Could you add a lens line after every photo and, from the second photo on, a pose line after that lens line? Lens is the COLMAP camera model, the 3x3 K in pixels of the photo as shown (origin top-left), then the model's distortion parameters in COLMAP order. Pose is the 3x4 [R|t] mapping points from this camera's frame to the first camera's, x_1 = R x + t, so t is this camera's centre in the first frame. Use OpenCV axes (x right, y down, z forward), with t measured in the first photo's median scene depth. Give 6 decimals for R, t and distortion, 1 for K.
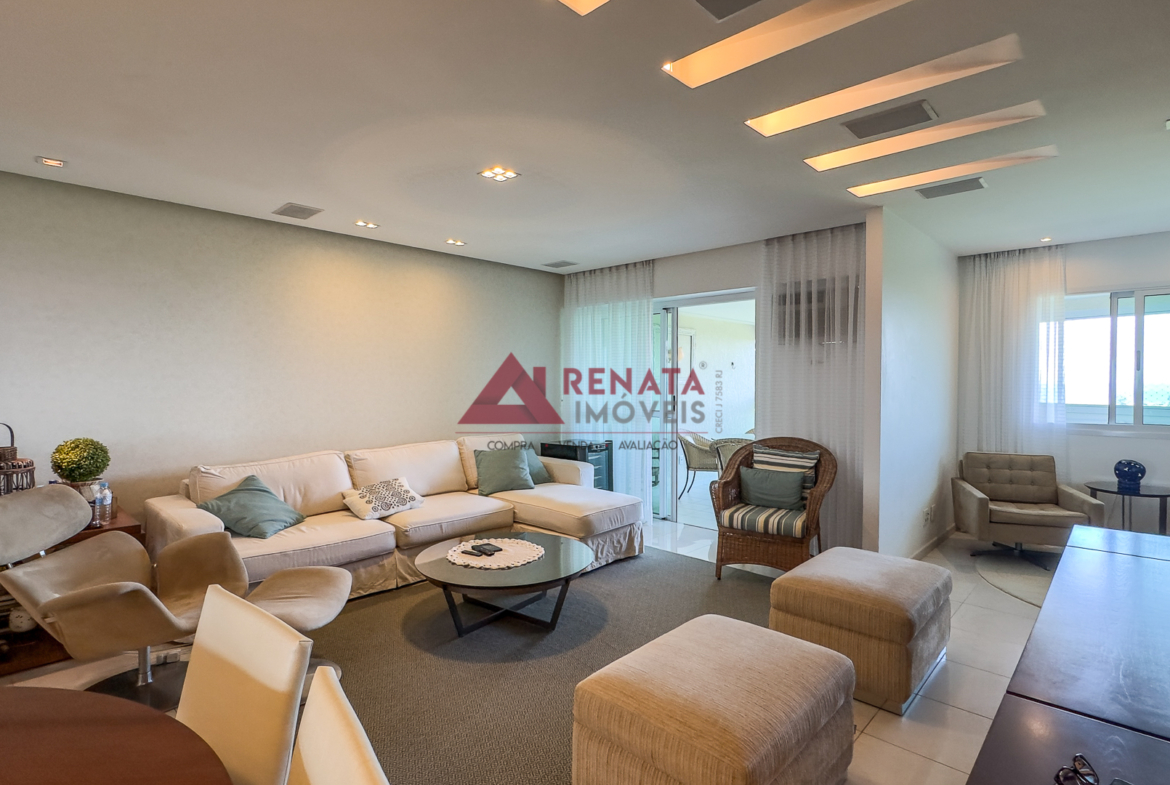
lens RADIAL K [[588.5, 0, 590.5], [0, 588.5, 382.1], [0, 0, 1]] dist [-0.013180, -0.000742]
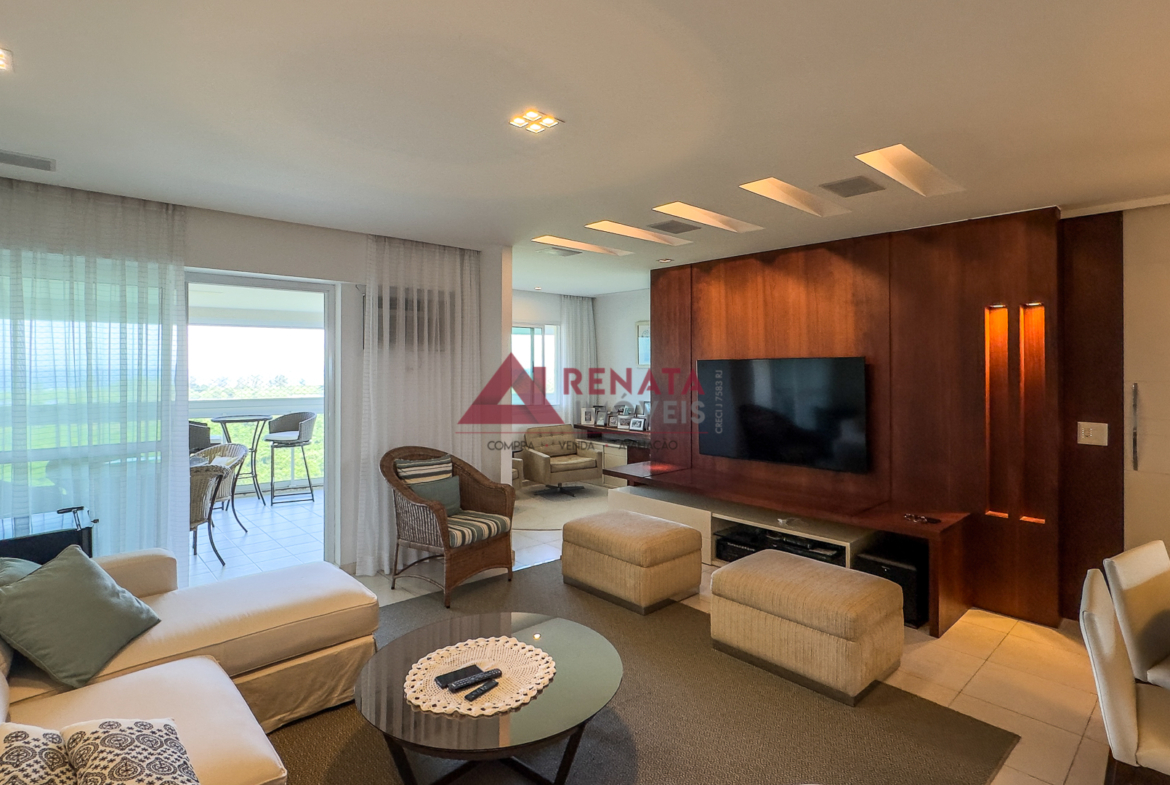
lens RADIAL K [[572.0, 0, 593.4], [0, 572.0, 373.8], [0, 0, 1]] dist [-0.001867, 0.002272]
pose [[0.079507, -0.016598, 0.996696, -0.581042], [-0.004663, 0.999844, 0.017023, -0.044500], [-0.996823, -0.006001, 0.079417, 0.606141]]
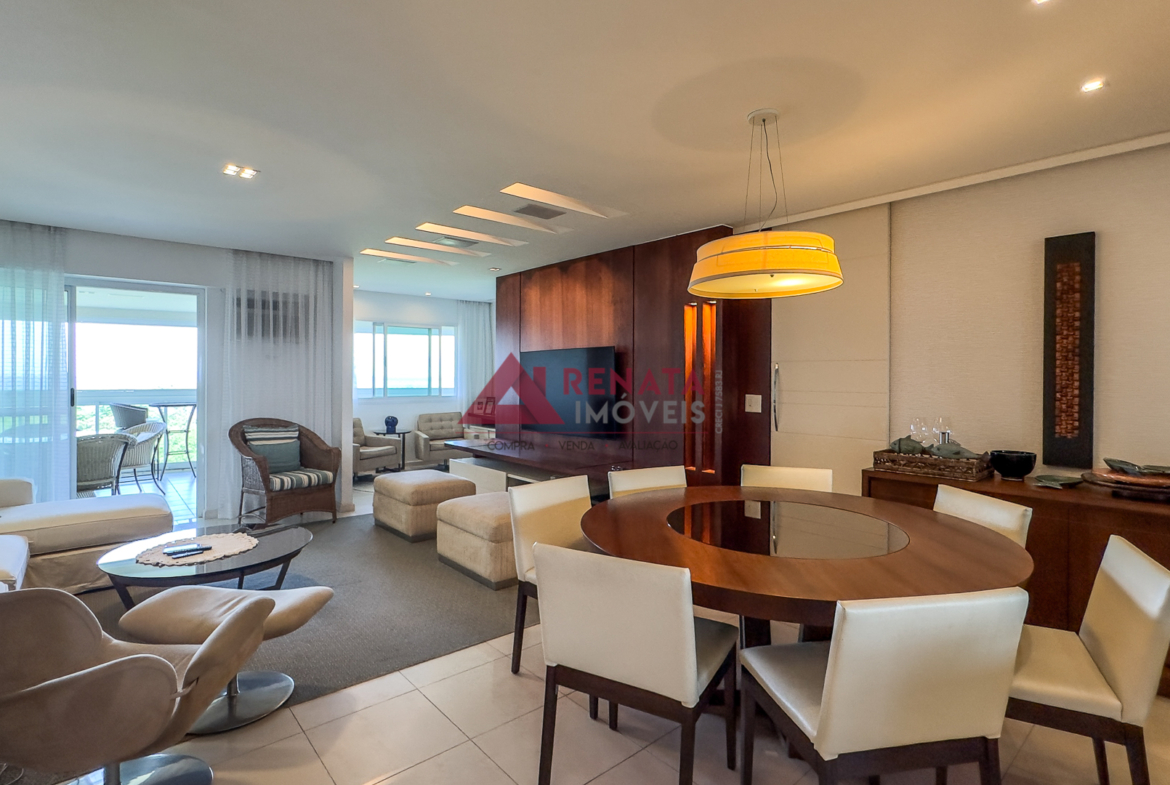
lens RADIAL K [[572.0, 0, 587.5], [0, 572.0, 385.4], [0, 0, 1]] dist [-0.001867, 0.002272]
pose [[0.107103, -0.021038, 0.994025, -0.766727], [-0.008341, 0.999722, 0.022057, -0.005731], [-0.994213, -0.010653, 0.106897, 0.190002]]
